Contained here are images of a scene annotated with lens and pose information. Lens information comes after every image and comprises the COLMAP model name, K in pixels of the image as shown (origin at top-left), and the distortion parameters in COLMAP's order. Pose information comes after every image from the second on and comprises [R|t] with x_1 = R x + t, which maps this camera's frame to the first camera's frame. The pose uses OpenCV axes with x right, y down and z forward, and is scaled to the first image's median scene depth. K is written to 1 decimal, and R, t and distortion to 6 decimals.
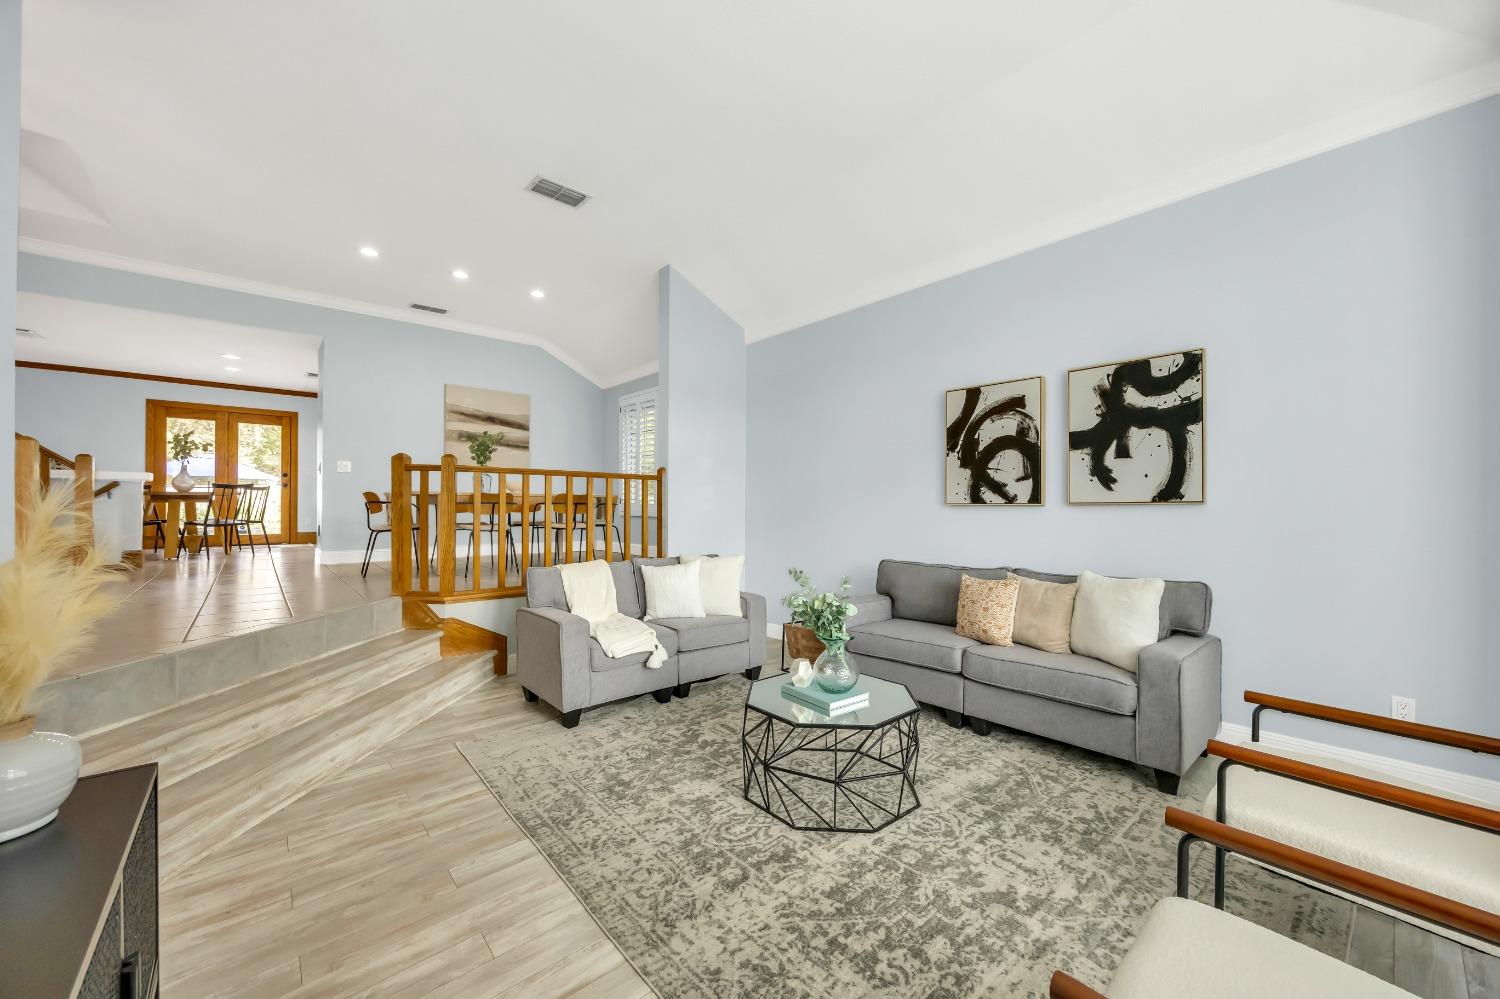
lens RADIAL K [[567.6, 0, 752.6], [0, 567.6, 504.5], [0, 0, 1]] dist [-0.005831, 0.000906]
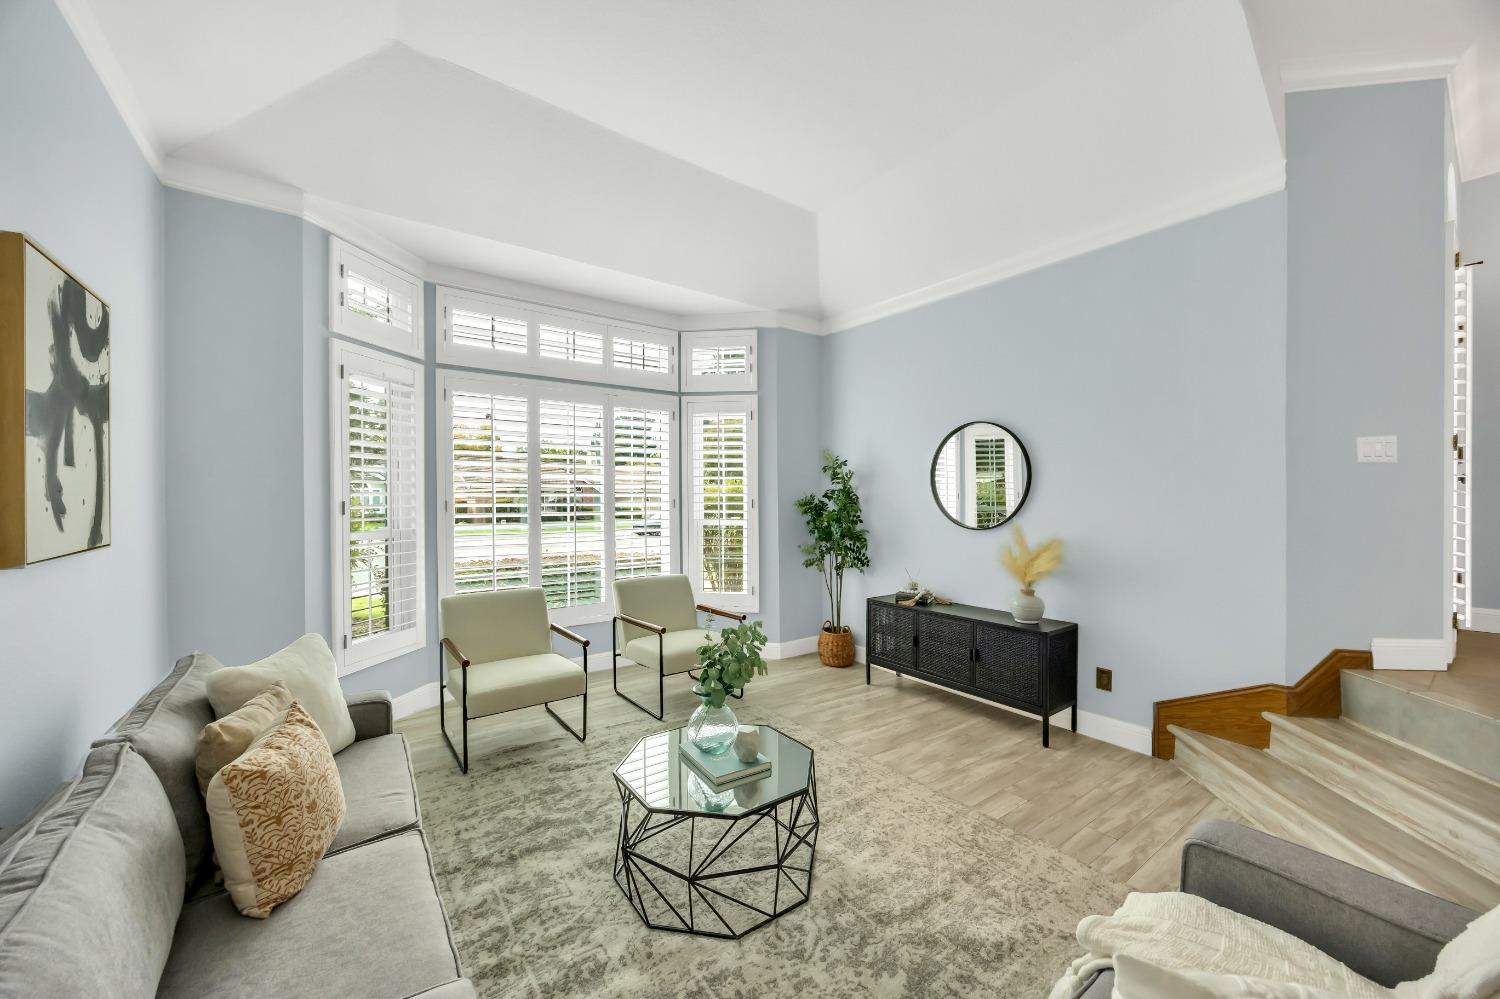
lens RADIAL K [[567.6, 0, 755.7], [0, 567.6, 496.8], [0, 0, 1]] dist [-0.005831, 0.000906]
pose [[-0.996726, -0.000249, 0.080858, 0.005119], [-0.000262, 1.000000, -0.000158, -0.047731], [-0.080858, -0.000178, -0.996726, 1.278978]]
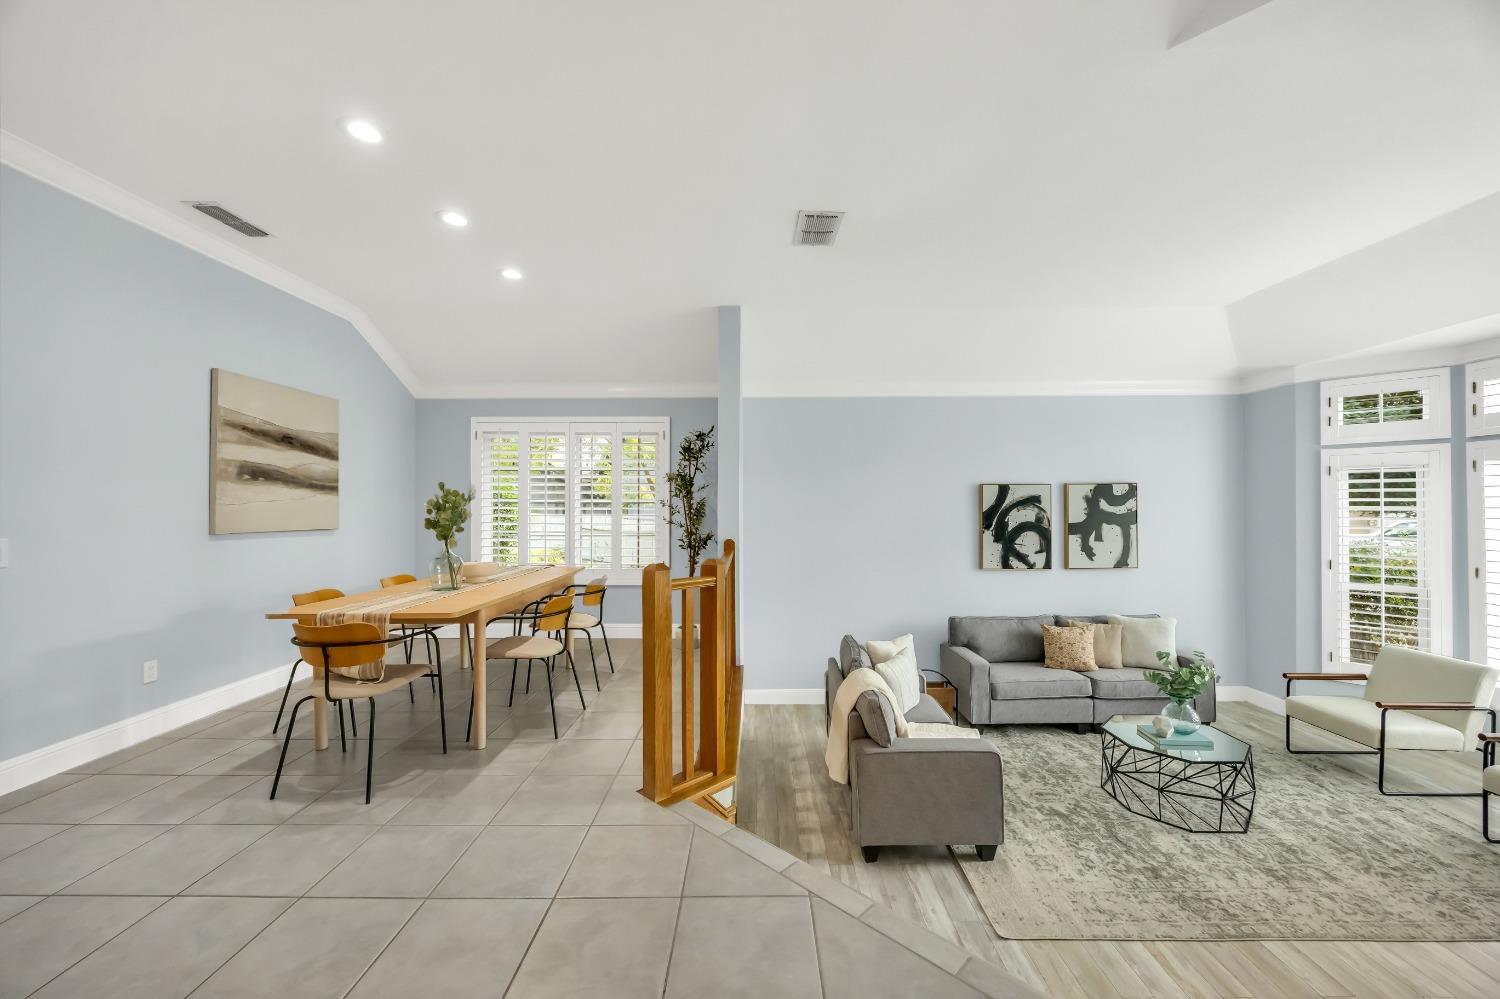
lens RADIAL K [[567.6, 0, 748.5], [0, 567.6, 504.1], [0, 0, 1]] dist [-0.005831, 0.000906]
pose [[0.665765, -0.000806, 0.746161, -1.115257], [0.001805, 0.999998, -0.000531, -0.169131], [-0.746159, 0.001701, 0.665766, 0.583073]]
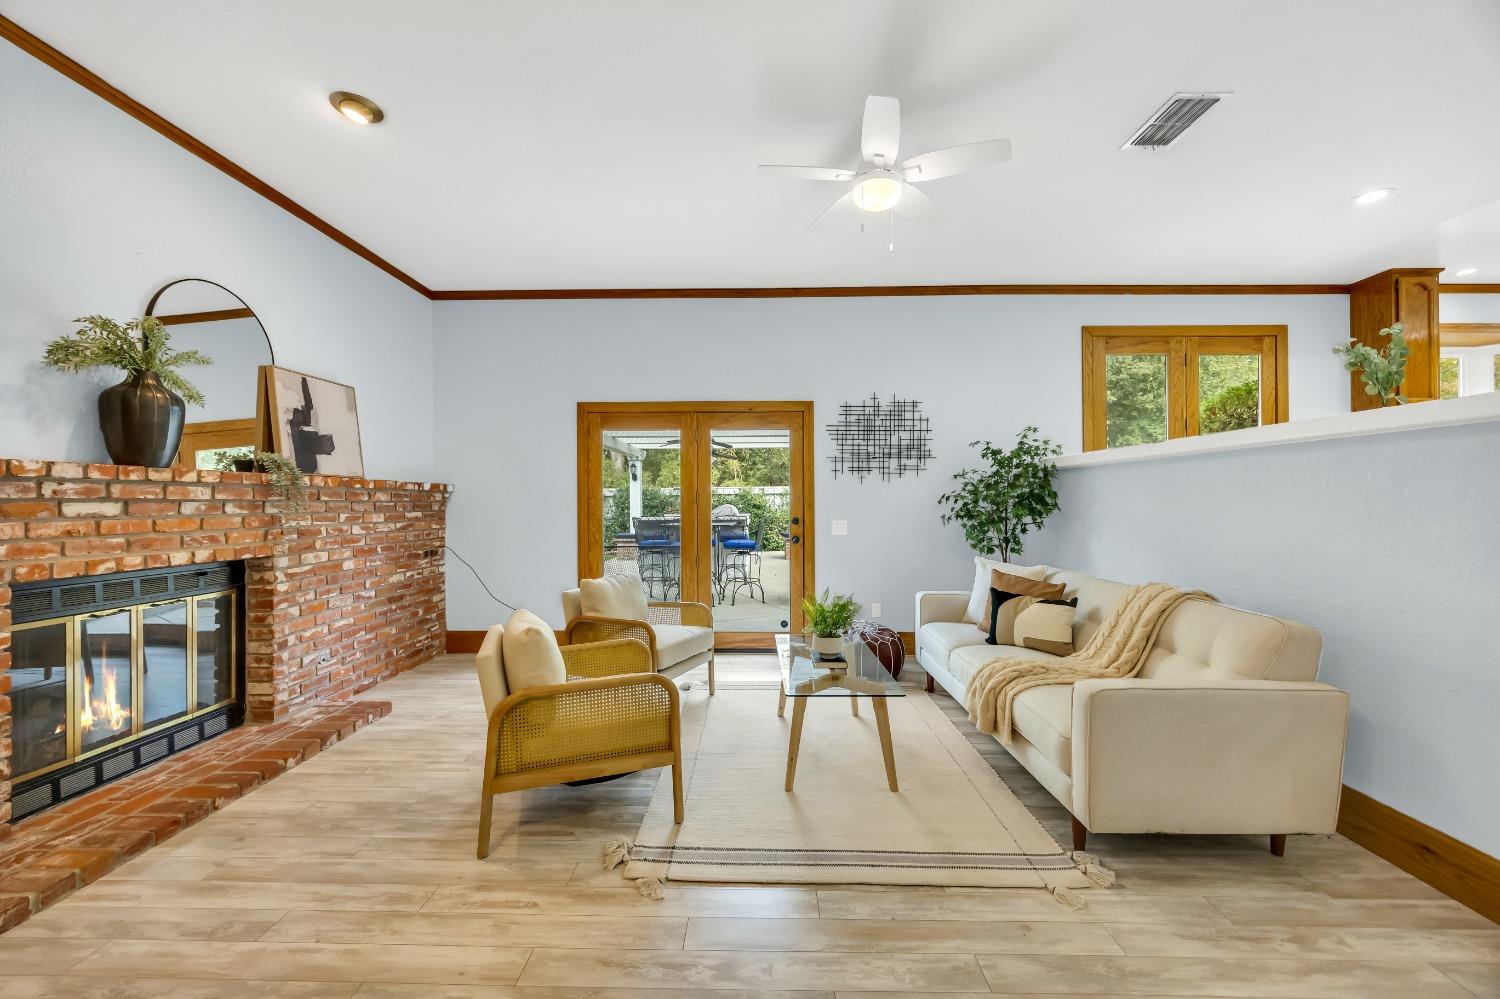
lens RADIAL K [[567.6, 0, 751.6], [0, 567.6, 502.0], [0, 0, 1]] dist [-0.005831, 0.000906]
pose [[0.738651, -0.009050, -0.674027, -1.990625], [0.006641, 0.999959, -0.006148, -0.001089], [0.674055, 0.000065, 0.738681, 0.700020]]
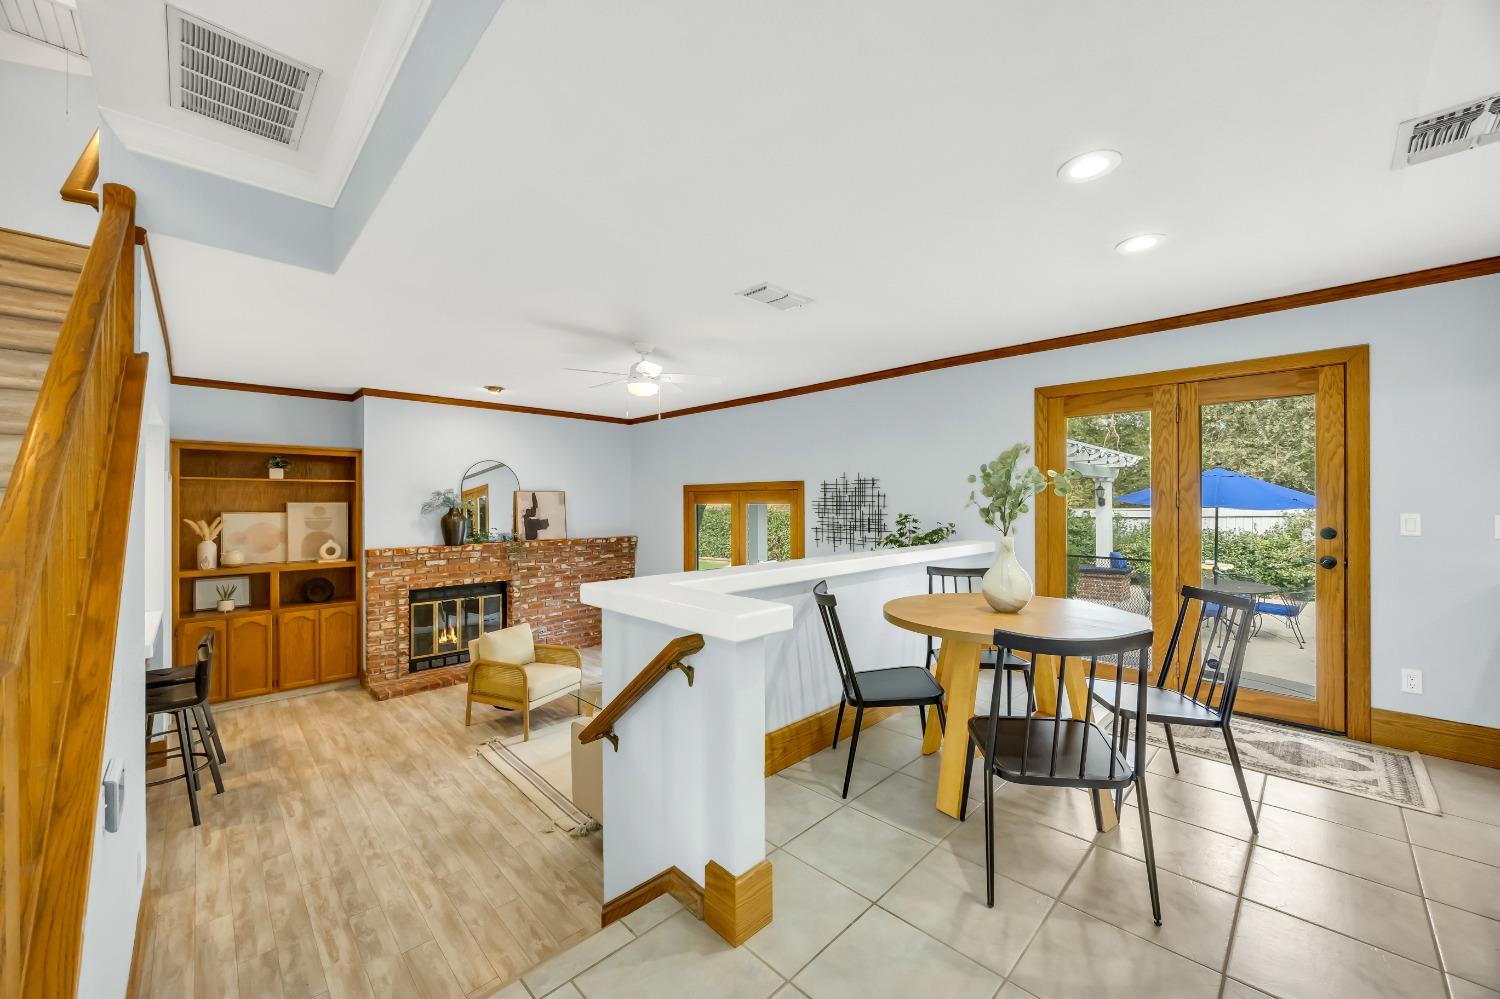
lens RADIAL K [[567.6, 0, 752.1], [0, 567.6, 501.0], [0, 0, 1]] dist [-0.005831, 0.000906]
pose [[0.057701, -0.009006, -0.998293, -1.206578], [0.002899, 0.999957, -0.008853, -0.167879], [0.998330, -0.002383, 0.057725, 1.509580]]
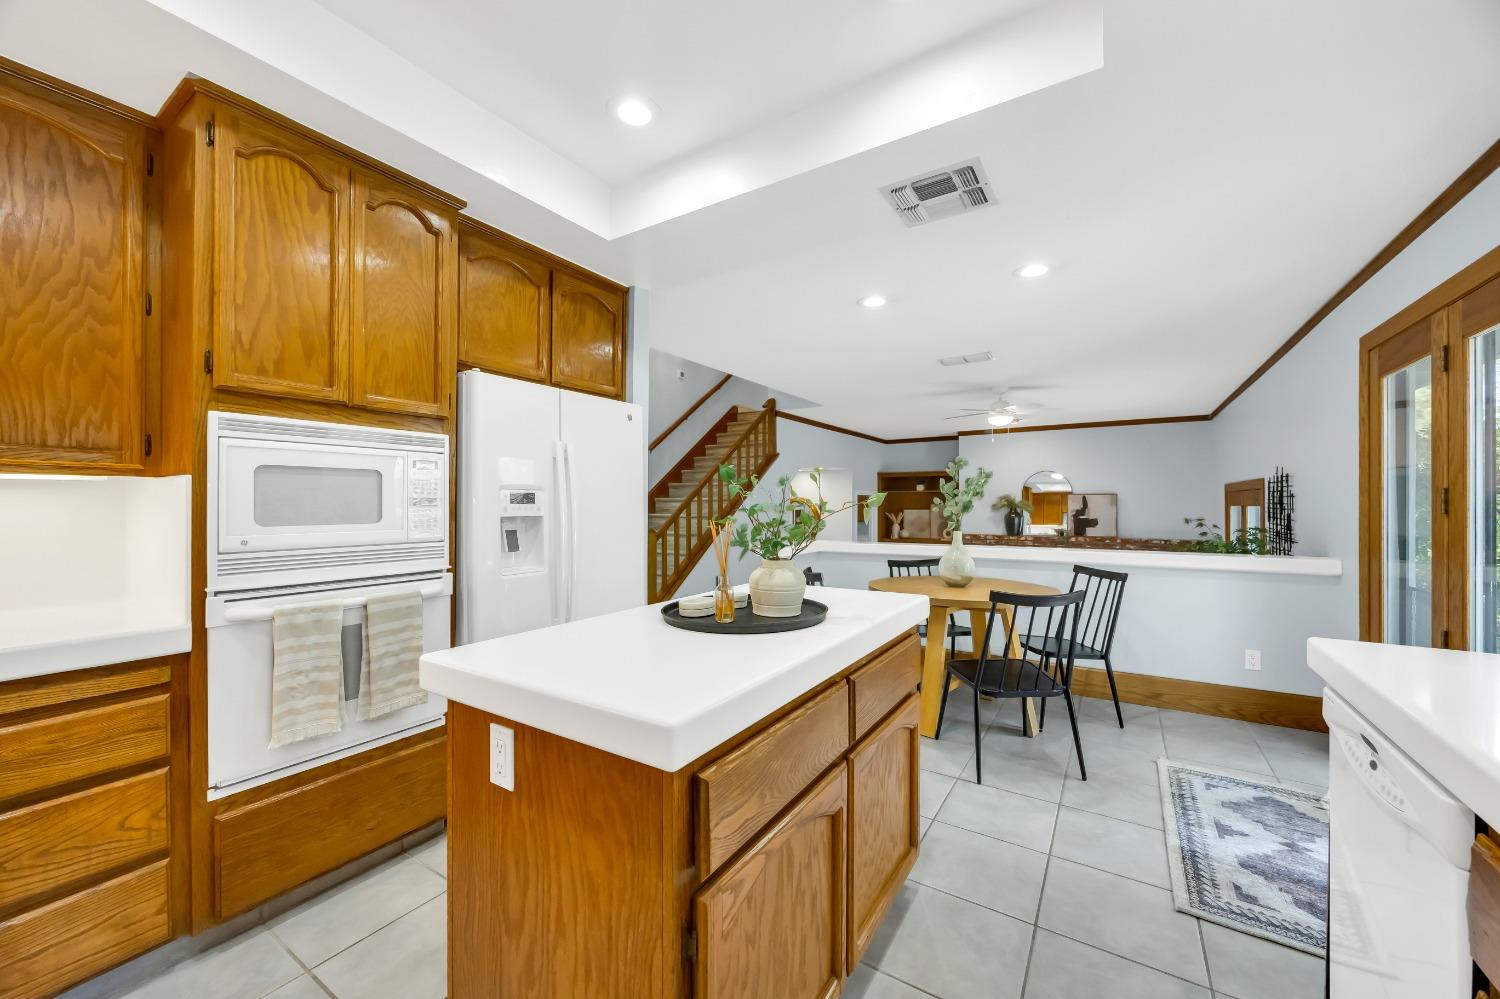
lens RADIAL K [[567.6, 0, 756.6], [0, 567.6, 505.6], [0, 0, 1]] dist [-0.005831, 0.000906]
pose [[-0.958144, -0.003503, -0.286267, -1.294102], [-0.003693, 0.999993, 0.000124, -0.169805], [0.286264, 0.001176, -0.958150, 2.634579]]
